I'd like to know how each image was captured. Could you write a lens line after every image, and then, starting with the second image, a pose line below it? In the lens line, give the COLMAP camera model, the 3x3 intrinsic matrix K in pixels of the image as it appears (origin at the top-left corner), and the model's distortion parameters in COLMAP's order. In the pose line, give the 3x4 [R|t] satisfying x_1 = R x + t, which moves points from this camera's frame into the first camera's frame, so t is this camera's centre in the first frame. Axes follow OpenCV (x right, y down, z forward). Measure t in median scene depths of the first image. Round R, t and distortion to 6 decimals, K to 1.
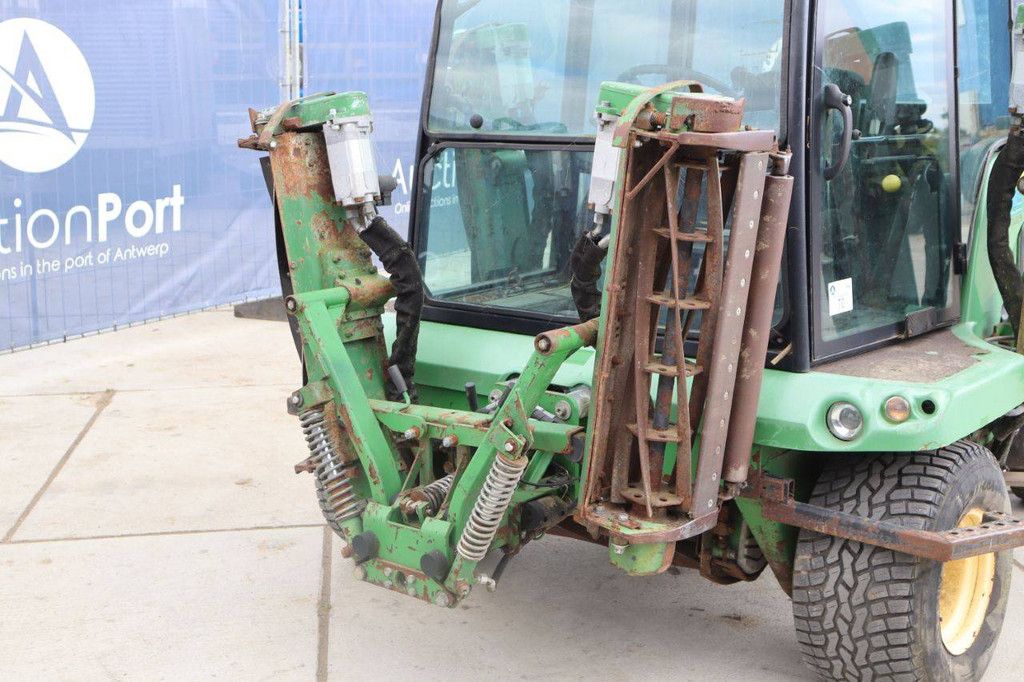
lens RADIAL K [[1409.7, 0, 512.0], [0, 1409.7, 341.0], [0, 0, 1]] dist [0.030814, 0.018496]
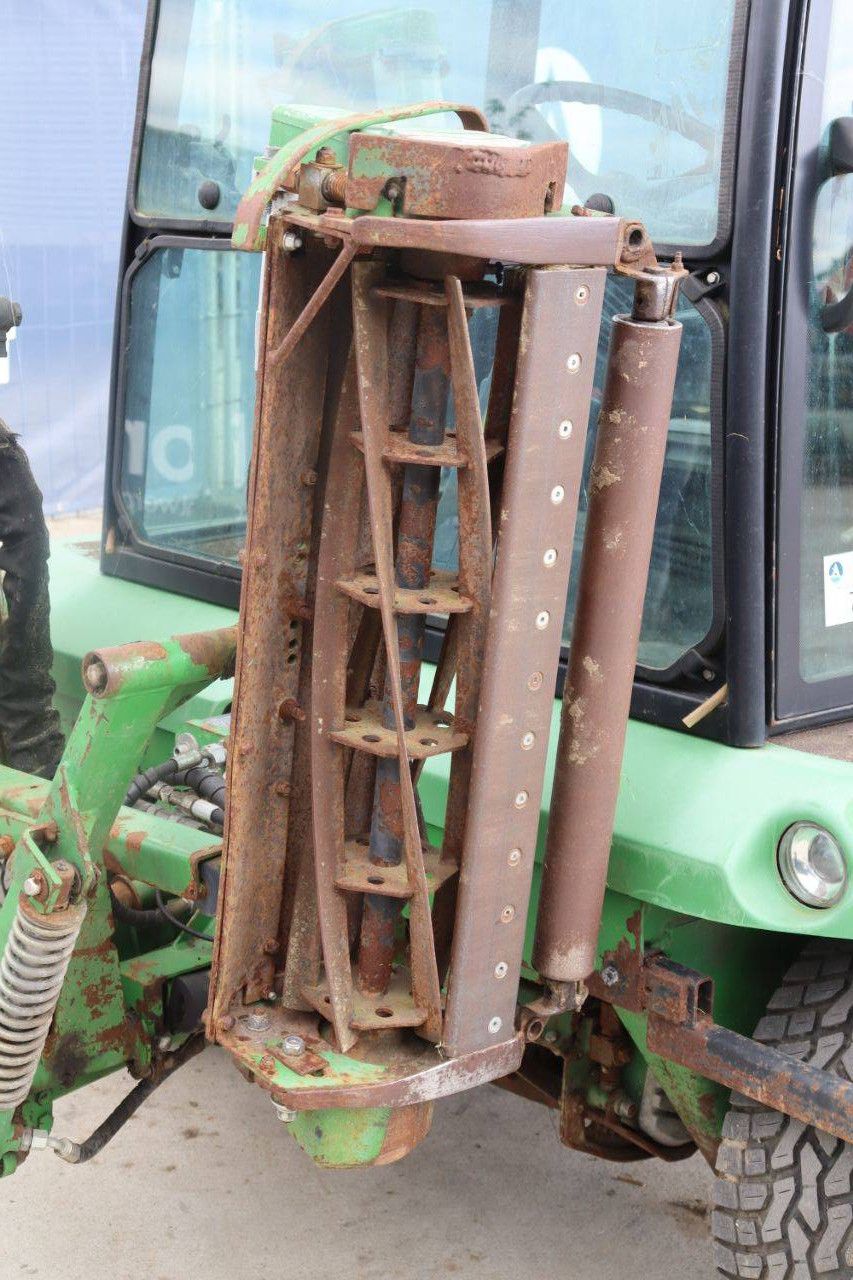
lens RADIAL K [[2188.6, 0, 402.4], [0, 2188.6, 646.3], [0, 0, 1]] dist [0.185102, 0.137813]
pose [[0.985858, 0.050228, -0.159876, 0.211214], [-0.044033, 0.998144, 0.042062, -0.037098], [0.161692, -0.034428, 0.986241, 0.271704]]
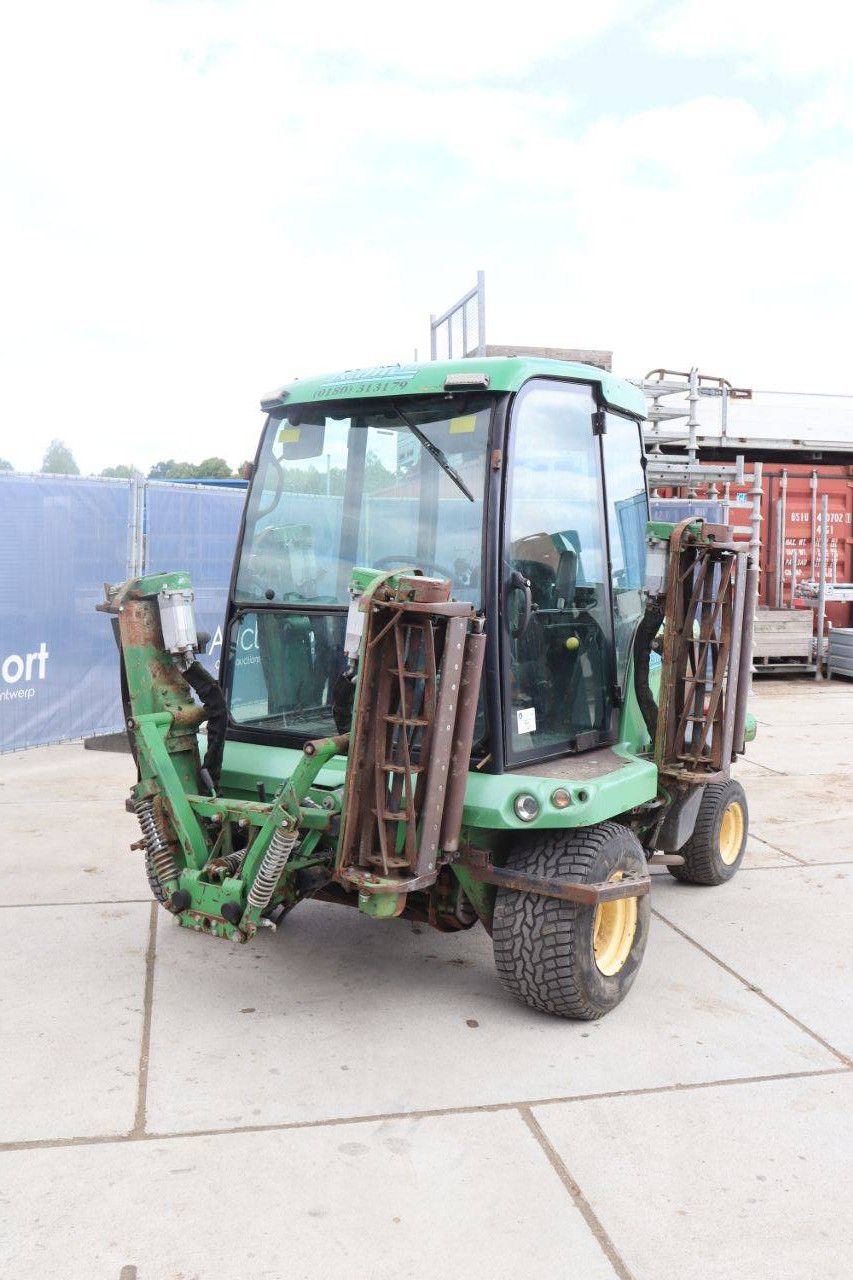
lens RADIAL K [[1191.1, 0, 426.5], [0, 1191.1, 640.0], [0, 0, 1]] dist [-0.120491, 0.009447]
pose [[0.995982, 0.011629, 0.088792, 0.028491], [-0.000841, 0.992704, -0.120574, 0.032935], [-0.089546, 0.120015, 0.988725, -0.179825]]
